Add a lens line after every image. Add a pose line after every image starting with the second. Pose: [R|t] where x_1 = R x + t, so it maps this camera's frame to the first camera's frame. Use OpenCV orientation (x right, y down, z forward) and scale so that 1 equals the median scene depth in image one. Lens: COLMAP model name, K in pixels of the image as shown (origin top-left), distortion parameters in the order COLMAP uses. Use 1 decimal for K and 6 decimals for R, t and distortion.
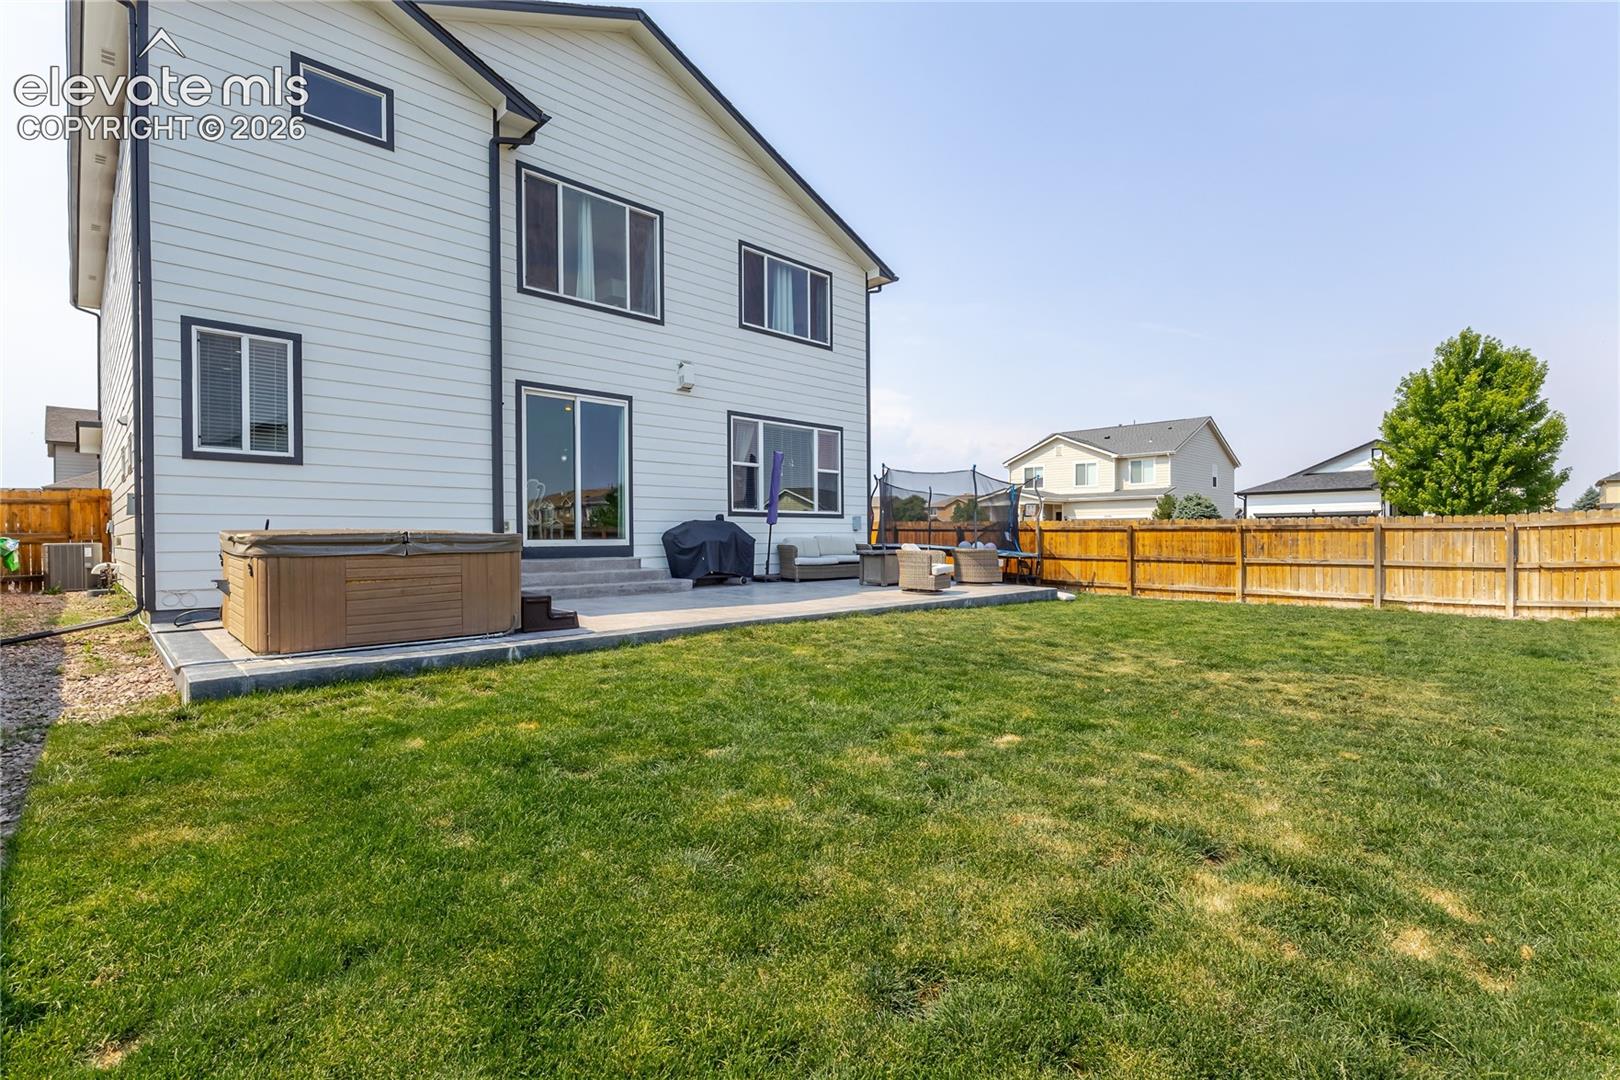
lens RADIAL K [[743.4, 0, 813.0], [0, 743.4, 538.9], [0, 0, 1]] dist [0.000204, 0.004447]
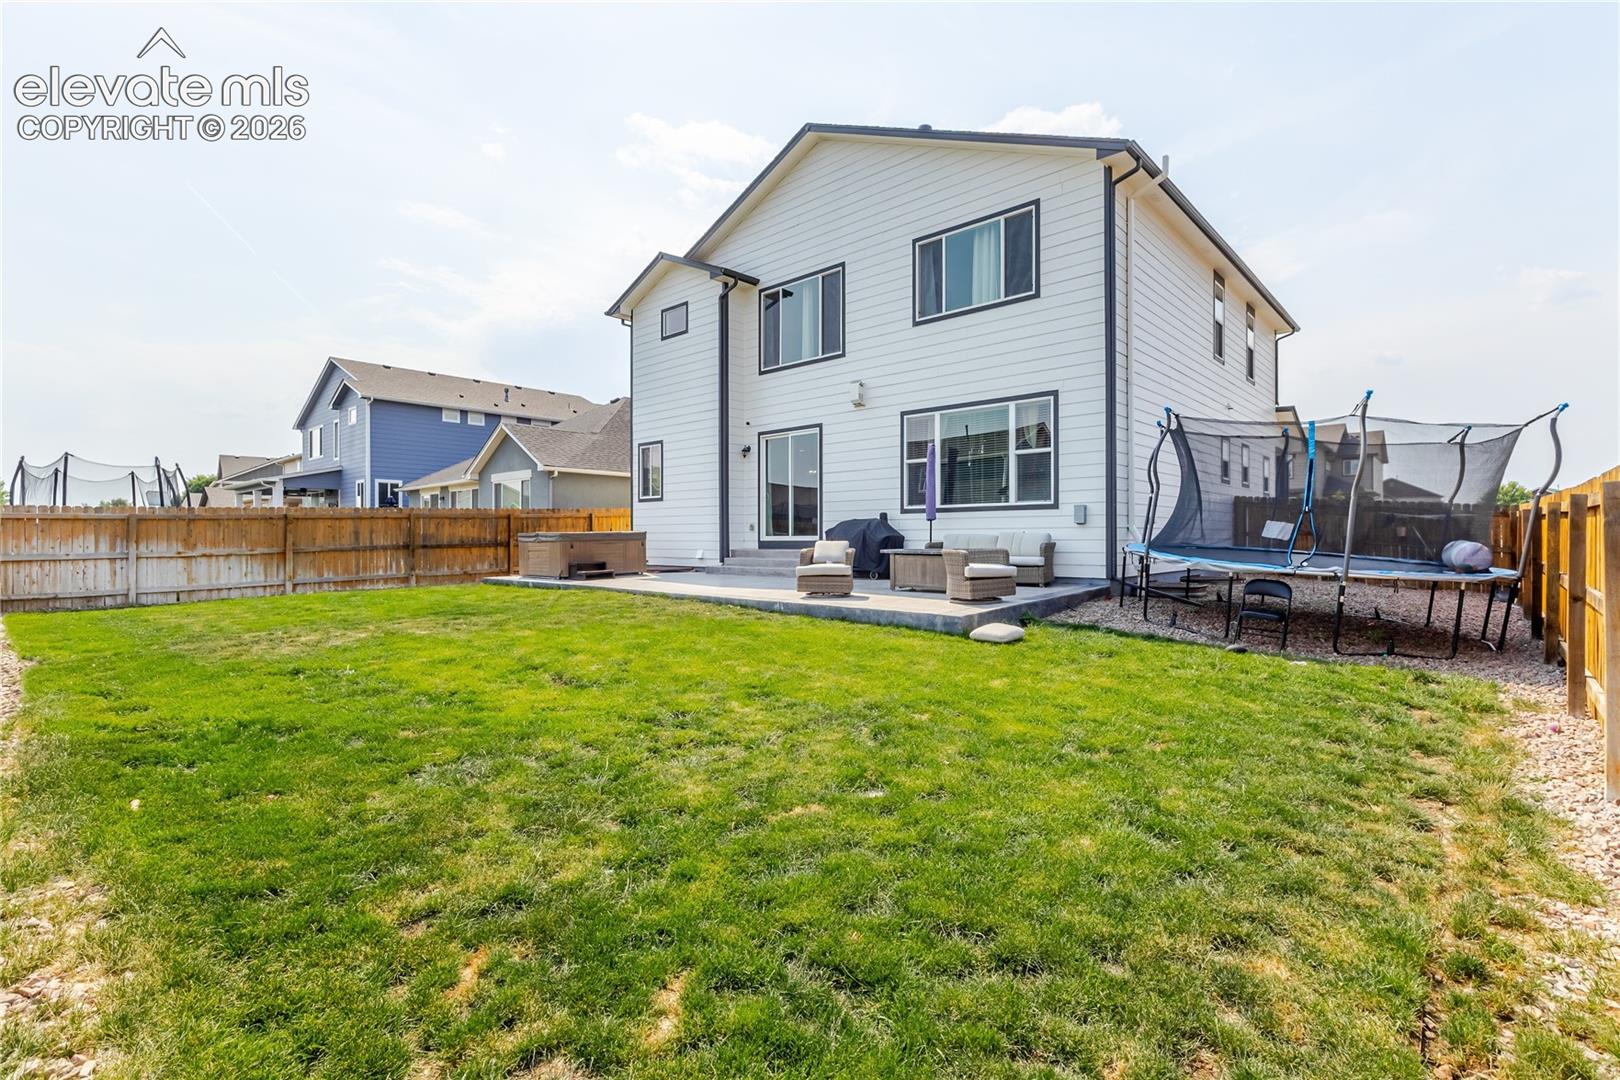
lens RADIAL K [[739.4, 0, 810.0], [0, 739.4, 540.0], [0, 0, 1]] dist [-0.001389, -0.000023]
pose [[0.043823, 0.008404, -0.999004, 0.931519], [-0.000435, 0.999965, 0.008393, -0.002498], [0.999039, 0.000067, 0.043825, 0.842599]]
